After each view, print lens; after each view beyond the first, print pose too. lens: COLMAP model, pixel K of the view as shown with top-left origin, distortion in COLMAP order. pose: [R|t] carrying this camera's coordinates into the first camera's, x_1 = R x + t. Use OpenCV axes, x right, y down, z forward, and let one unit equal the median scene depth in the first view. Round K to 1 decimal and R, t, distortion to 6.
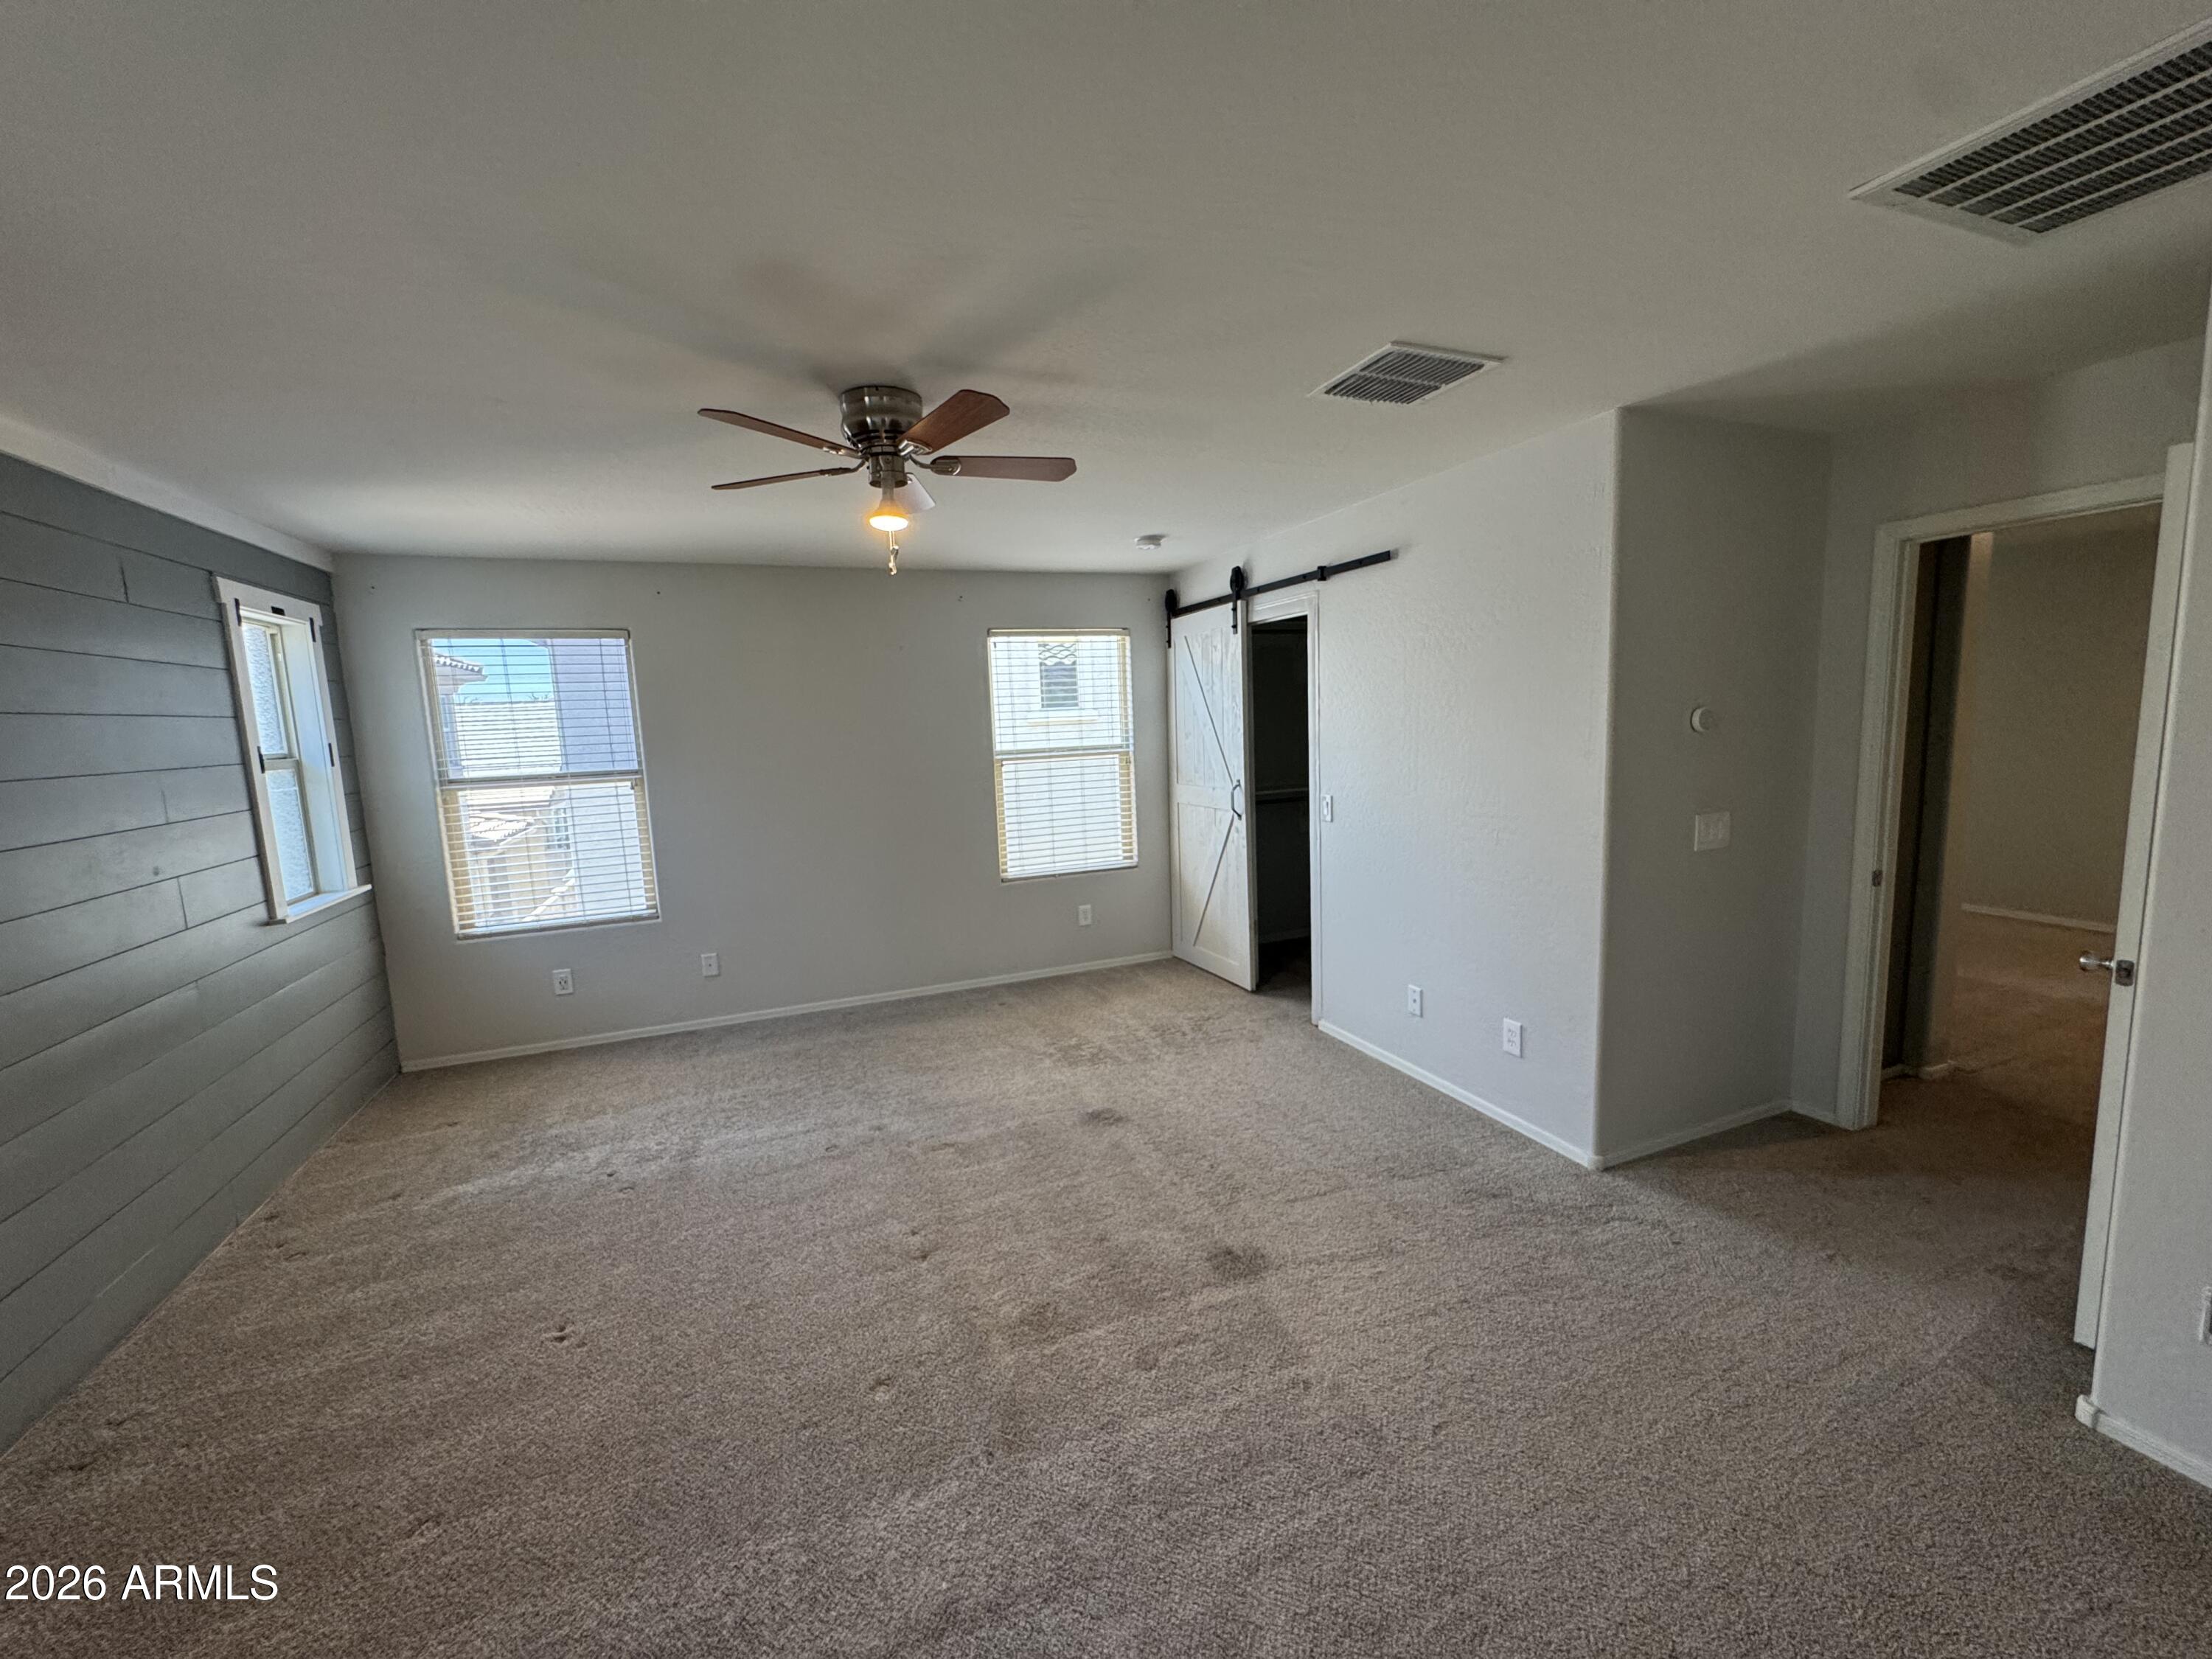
lens RADIAL K [[884.3, 0, 1102.6], [0, 884.3, 827.1], [0, 0, 1]] dist [-0.003875, -0.000405]
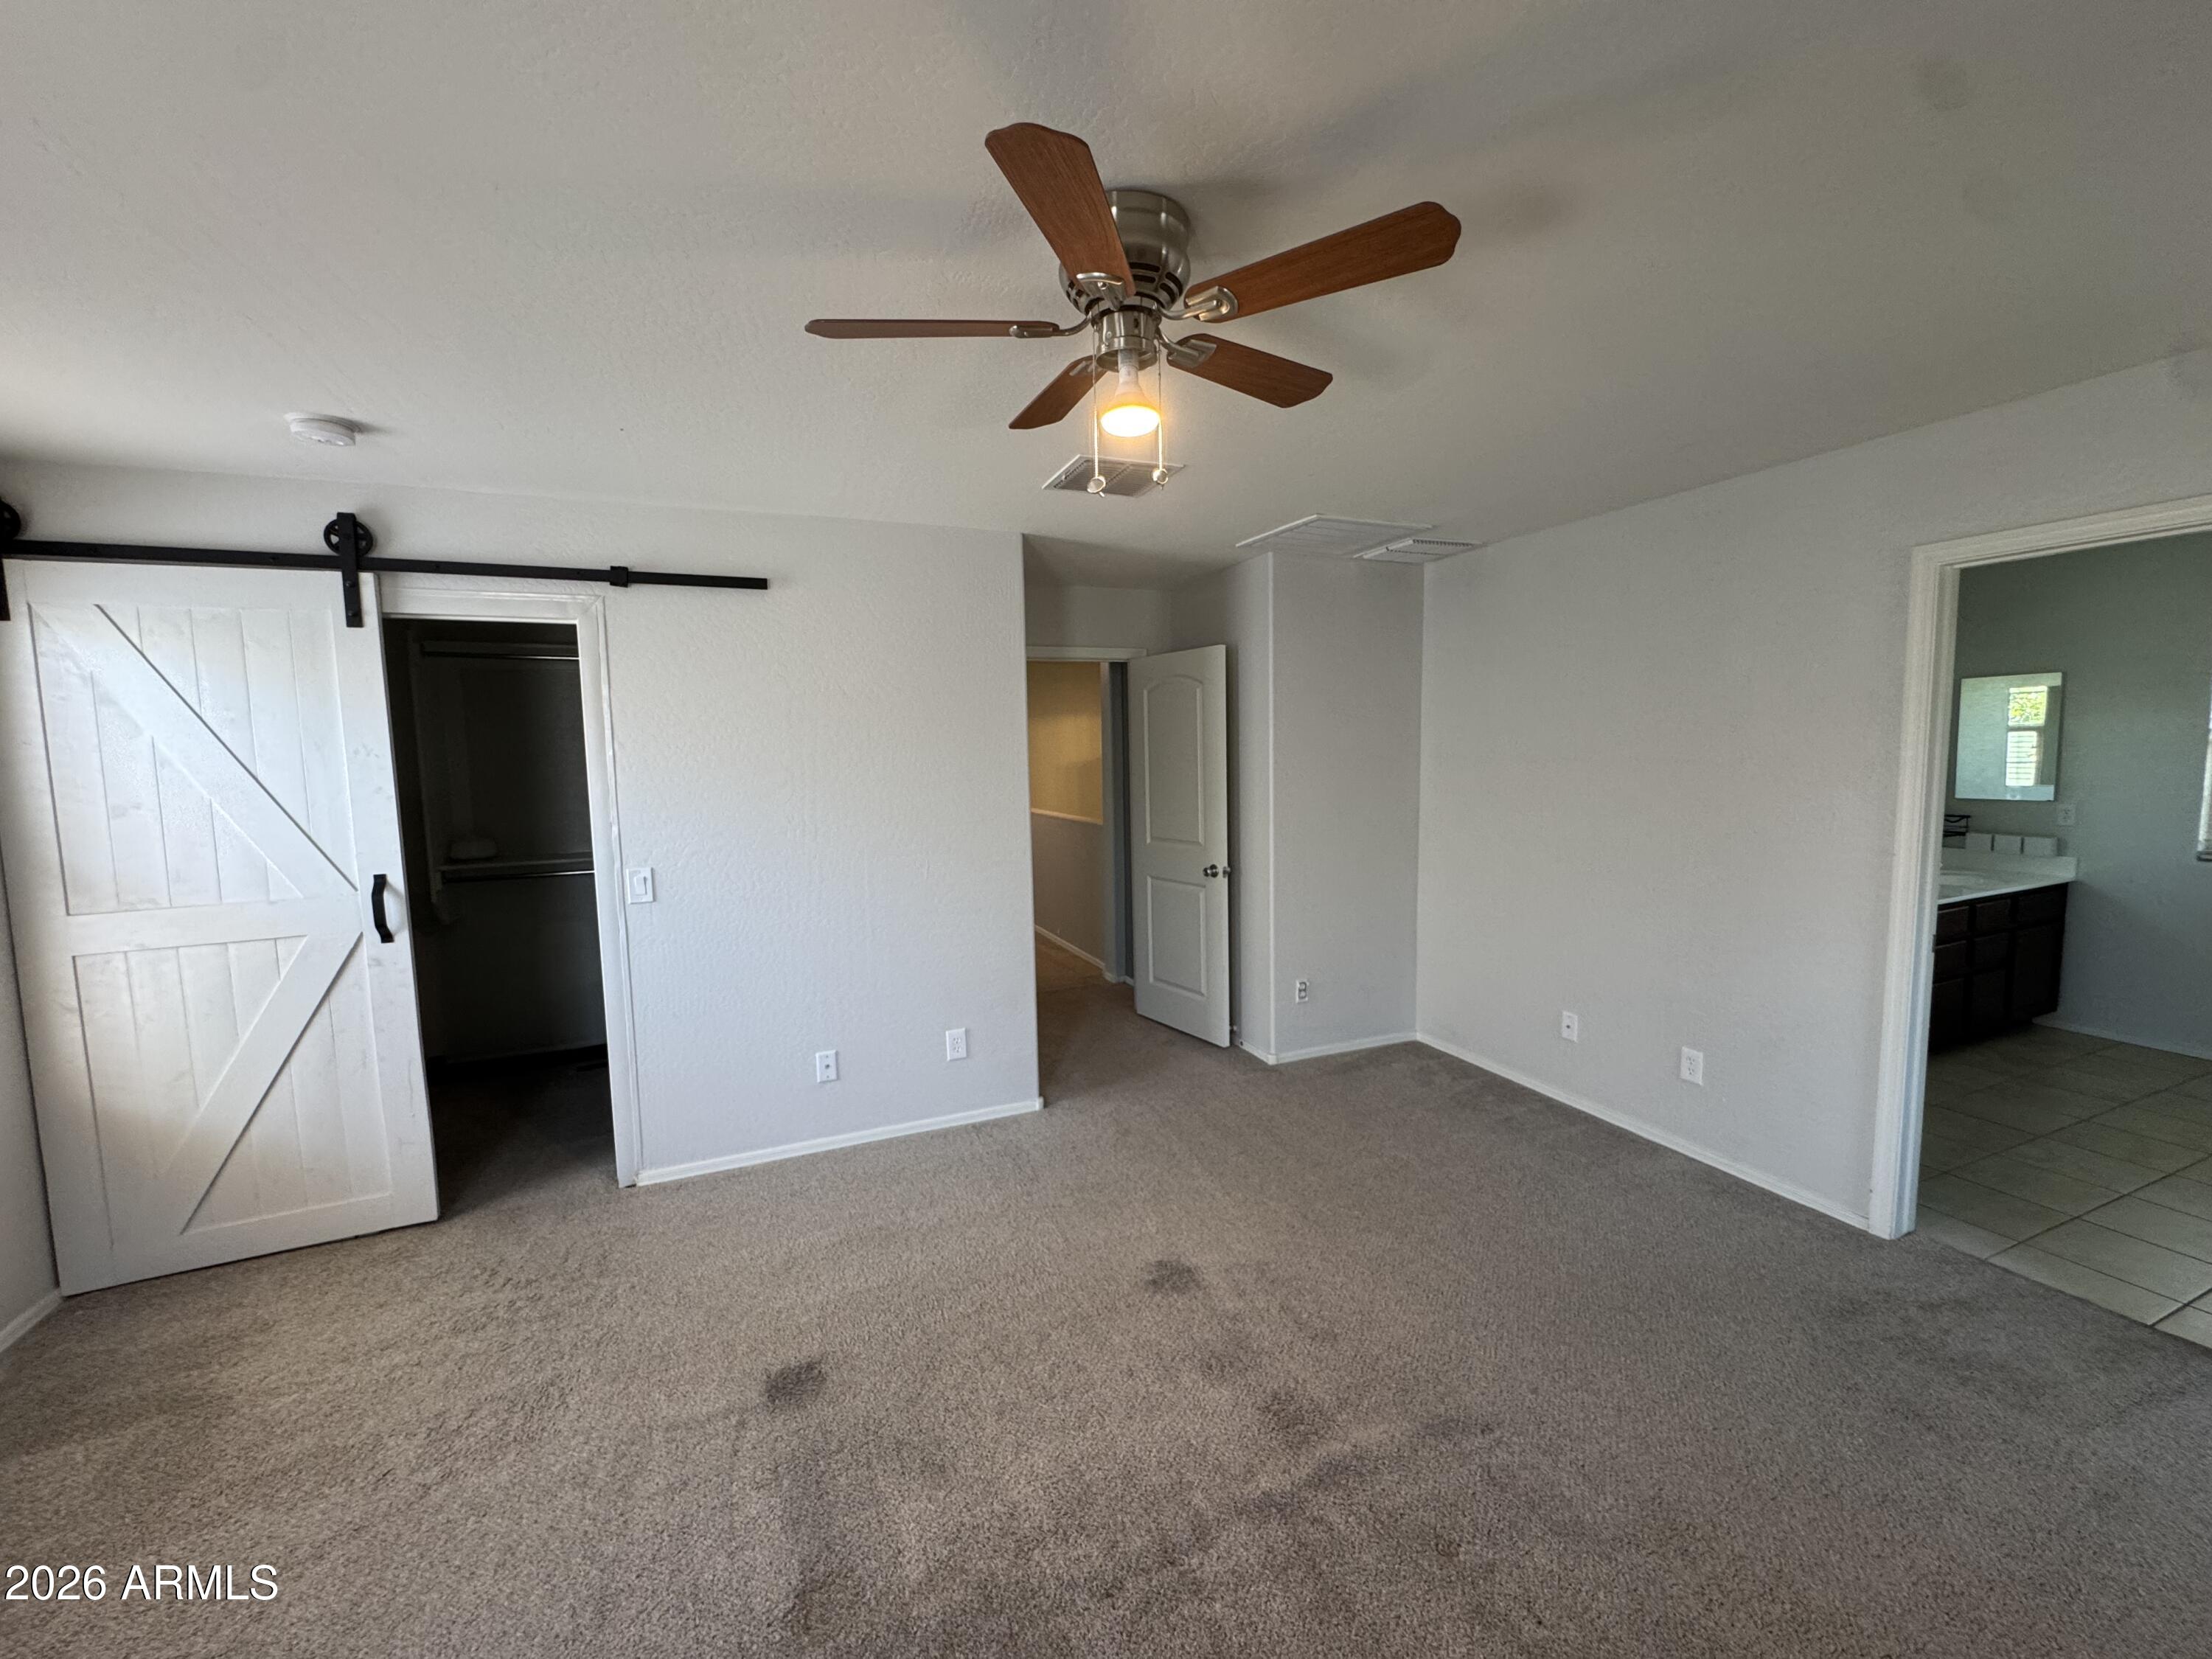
lens RADIAL K [[884.3, 0, 1103.4], [0, 884.3, 829.7], [0, 0, 1]] dist [-0.003875, -0.000405]
pose [[-0.023820, -0.051666, 0.998380, -0.502512], [0.144249, 0.988035, 0.054572, -0.052270], [-0.989255, 0.145315, -0.016082, 0.607305]]
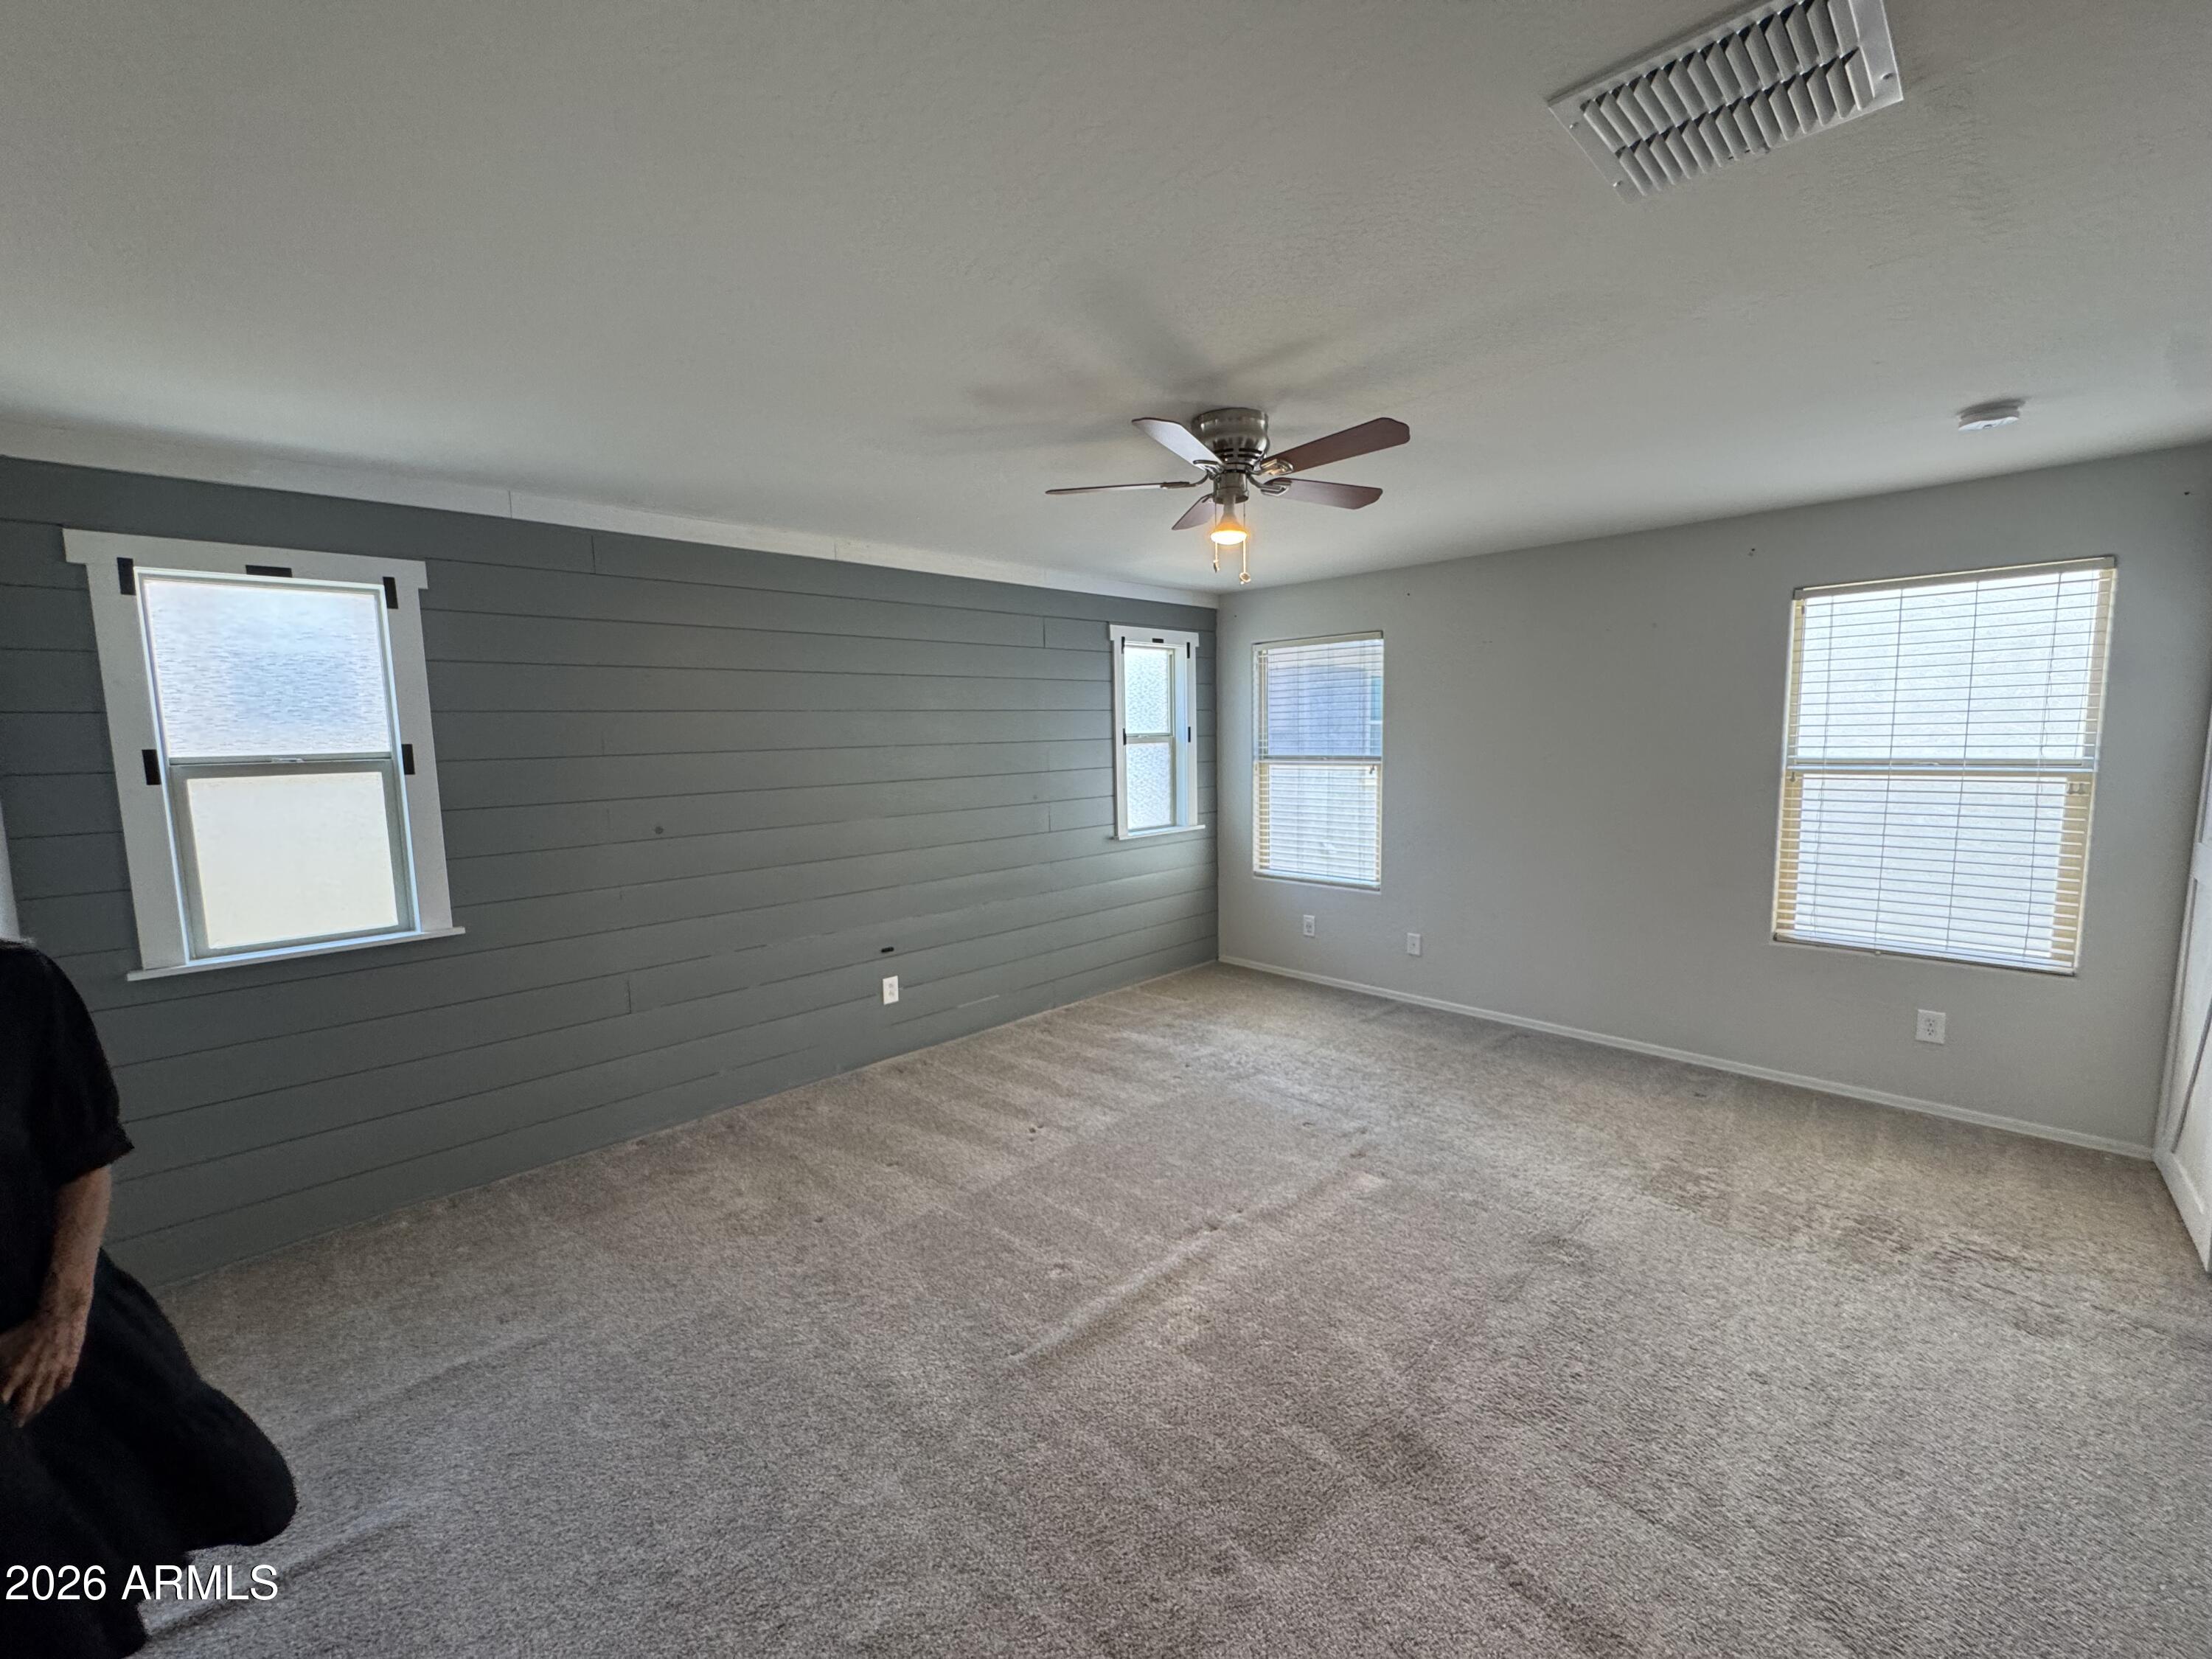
lens RADIAL K [[884.3, 0, 1107.2], [0, 884.3, 831.1], [0, 0, 1]] dist [-0.003875, -0.000405]
pose [[0.386351, 0.134153, -0.912544, 0.402145], [-0.108083, 0.989135, 0.099652, -0.048792], [0.915997, 0.060130, 0.396653, 0.263654]]
